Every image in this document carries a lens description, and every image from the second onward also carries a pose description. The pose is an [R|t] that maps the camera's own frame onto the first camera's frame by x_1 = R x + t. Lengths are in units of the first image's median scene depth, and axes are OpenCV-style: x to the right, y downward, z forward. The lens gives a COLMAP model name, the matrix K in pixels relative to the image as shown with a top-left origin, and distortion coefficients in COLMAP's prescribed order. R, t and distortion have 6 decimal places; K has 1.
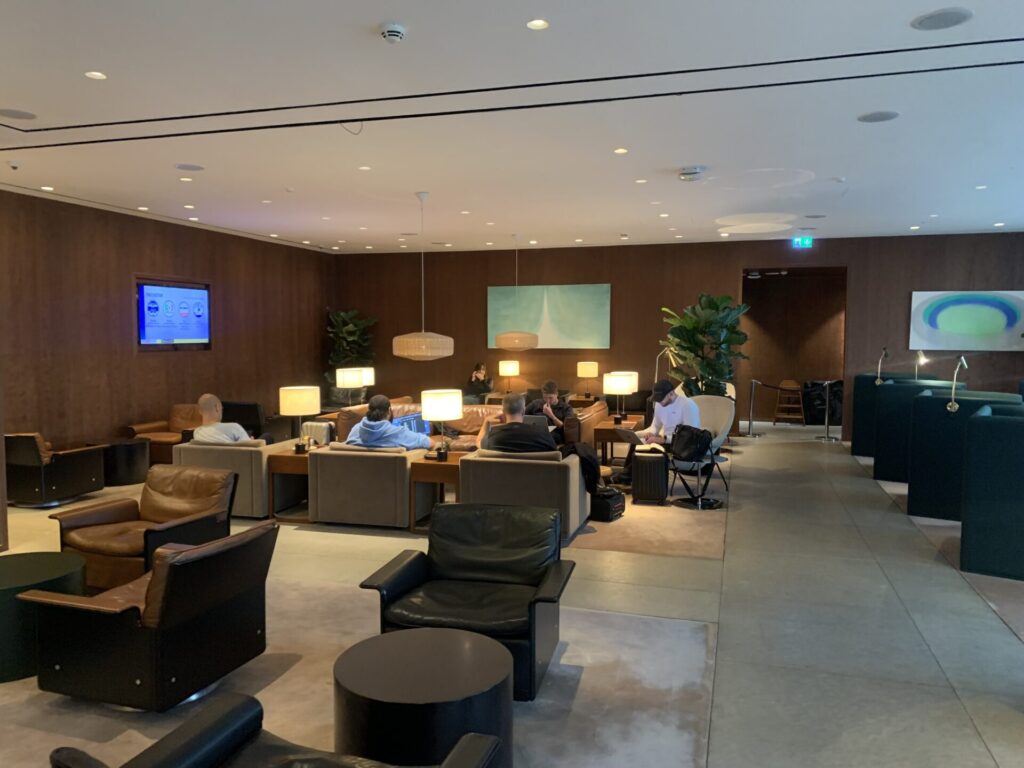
lens RADIAL K [[788.7, 0, 504.6], [0, 788.7, 385.7], [0, 0, 1]] dist [0.011007, -0.002602]
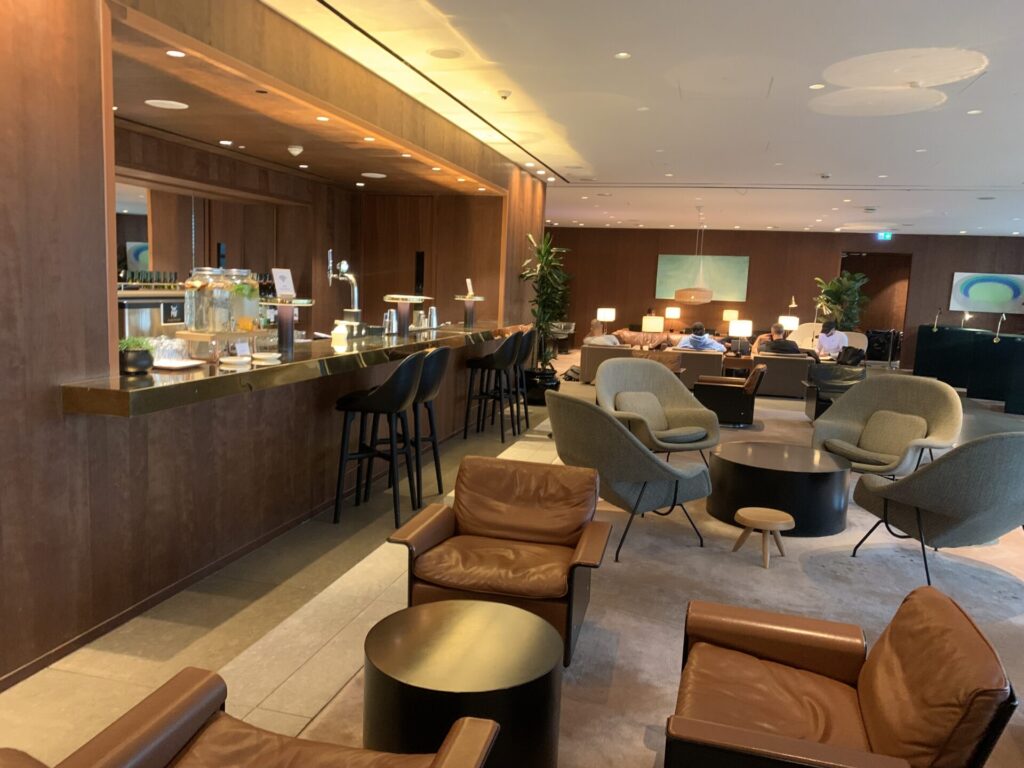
lens RADIAL K [[788.7, 0, 520.2], [0, 788.7, 387.2], [0, 0, 1]] dist [0.011007, -0.002602]
pose [[0.998070, 0.035560, 0.050914, -0.383542], [-0.038888, 0.997065, 0.065952, 0.033153], [-0.048419, -0.067805, 0.996523, -0.485957]]
